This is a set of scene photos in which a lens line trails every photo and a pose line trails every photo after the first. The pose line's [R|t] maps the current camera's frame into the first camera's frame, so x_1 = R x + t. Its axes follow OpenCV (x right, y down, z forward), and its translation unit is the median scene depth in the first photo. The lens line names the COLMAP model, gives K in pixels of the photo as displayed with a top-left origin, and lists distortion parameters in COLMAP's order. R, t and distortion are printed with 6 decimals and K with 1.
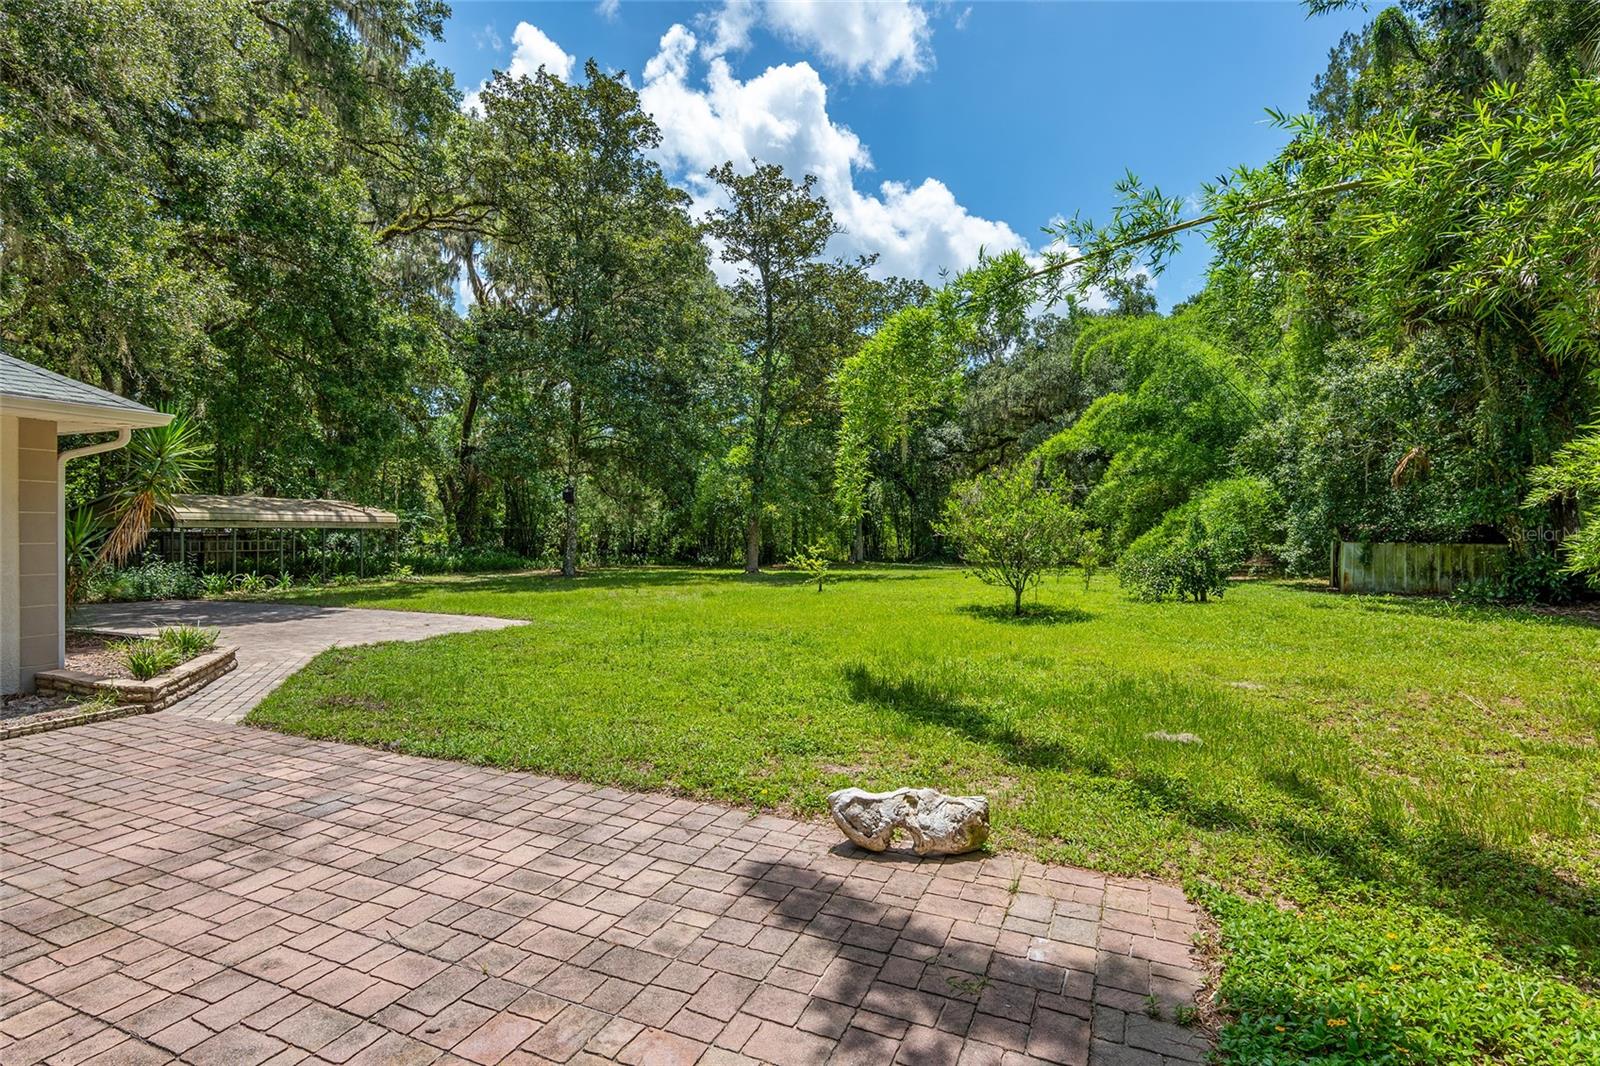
lens RADIAL K [[780.9, 0, 796.4], [0, 780.9, 531.2], [0, 0, 1]] dist [-0.002459, 0.000522]
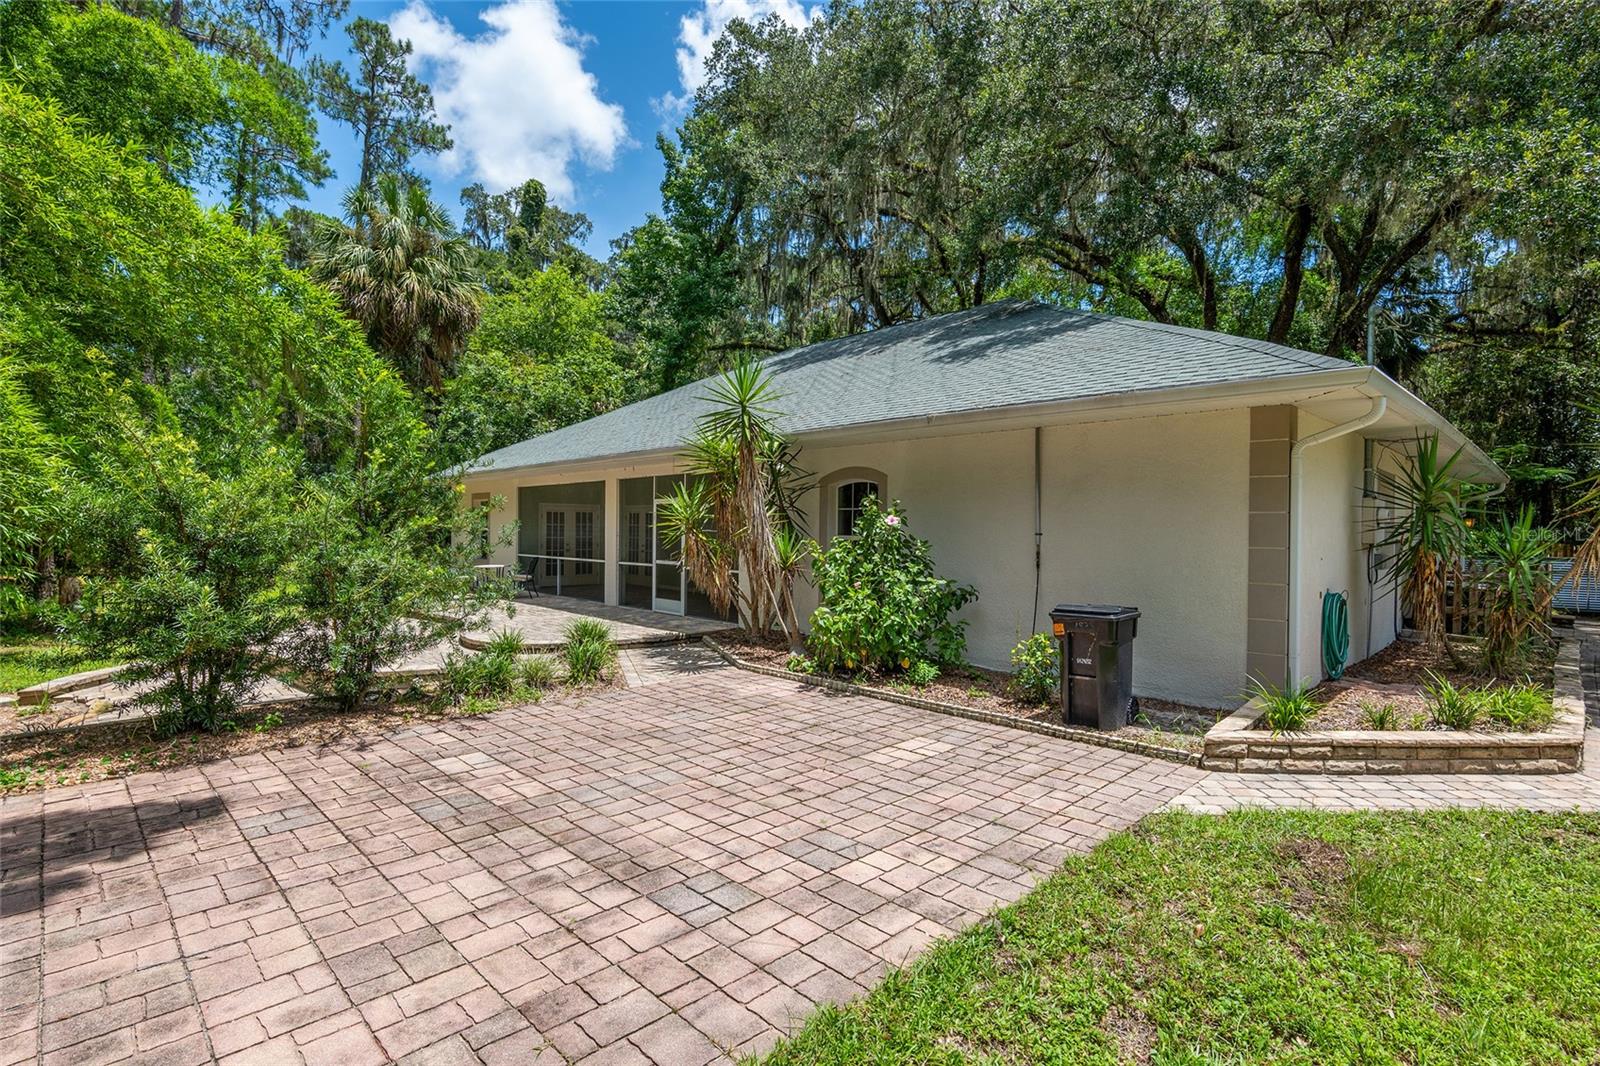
lens RADIAL K [[780.9, 0, 794.0], [0, 780.9, 530.1], [0, 0, 1]] dist [-0.002459, 0.000522]
pose [[-0.389478, -0.005544, -0.921019, 0.026105], [-0.012973, 0.999916, -0.000533, 0.014032], [0.920944, 0.011741, -0.389517, 1.452876]]
